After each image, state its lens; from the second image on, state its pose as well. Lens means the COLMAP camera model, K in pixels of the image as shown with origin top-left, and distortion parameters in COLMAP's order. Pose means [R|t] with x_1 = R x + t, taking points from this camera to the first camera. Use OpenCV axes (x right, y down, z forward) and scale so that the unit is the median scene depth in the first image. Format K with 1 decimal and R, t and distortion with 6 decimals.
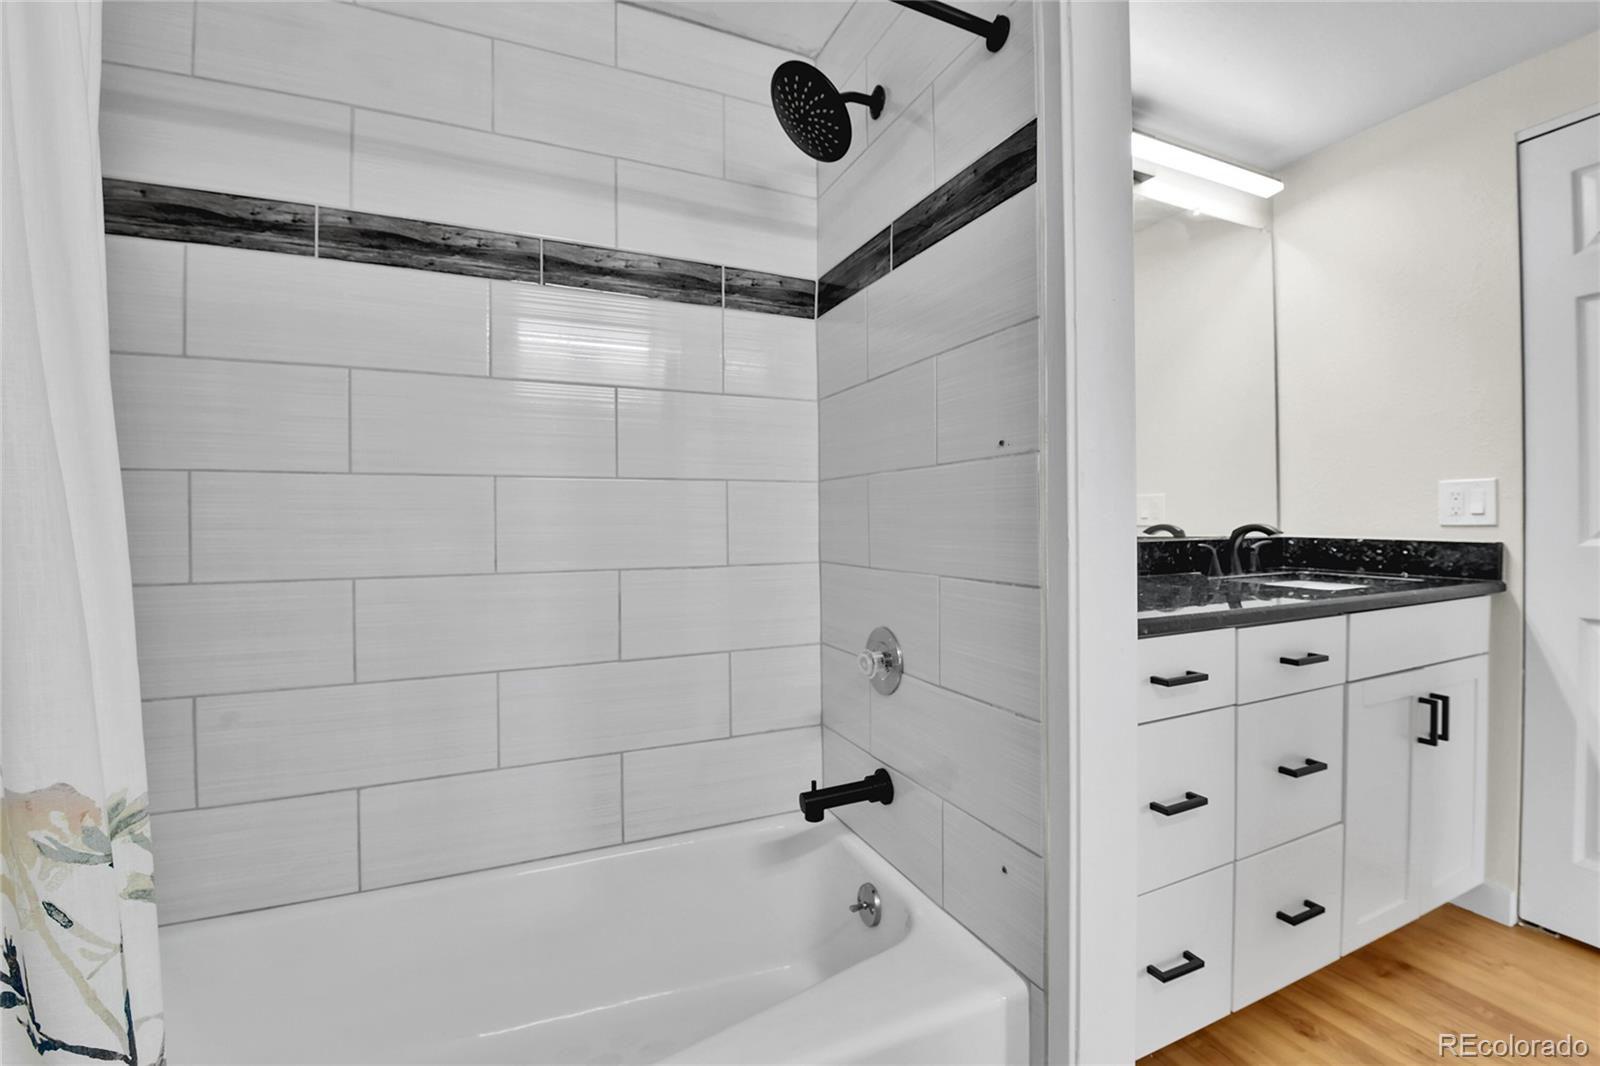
lens RADIAL K [[684.9, 0, 797.2], [0, 684.9, 525.2], [0, 0, 1]] dist [-0.020169, -0.000691]
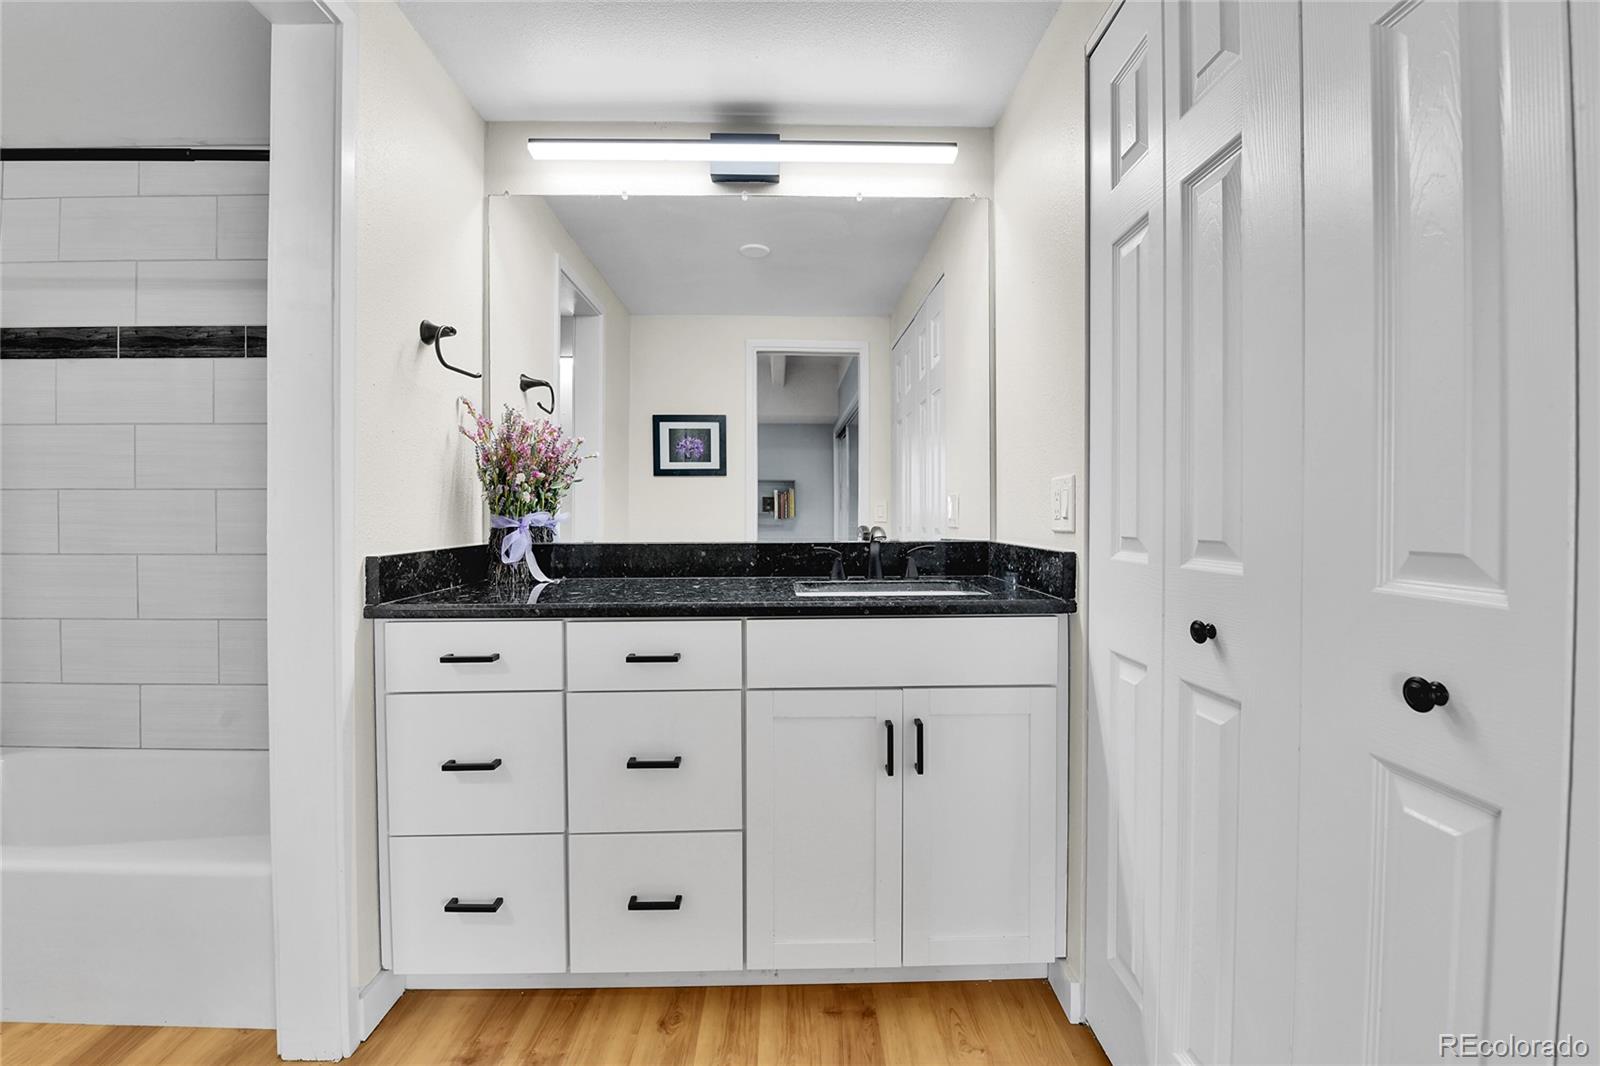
lens RADIAL K [[695.8, 0, 804.6], [0, 695.8, 523.9], [0, 0, 1]] dist [-0.000980, -0.009358]
pose [[0.919097, 0.010076, -0.393901, 1.329669], [-0.008029, 0.999944, 0.006844, -0.016026], [0.393948, -0.003128, 0.919127, 0.105674]]
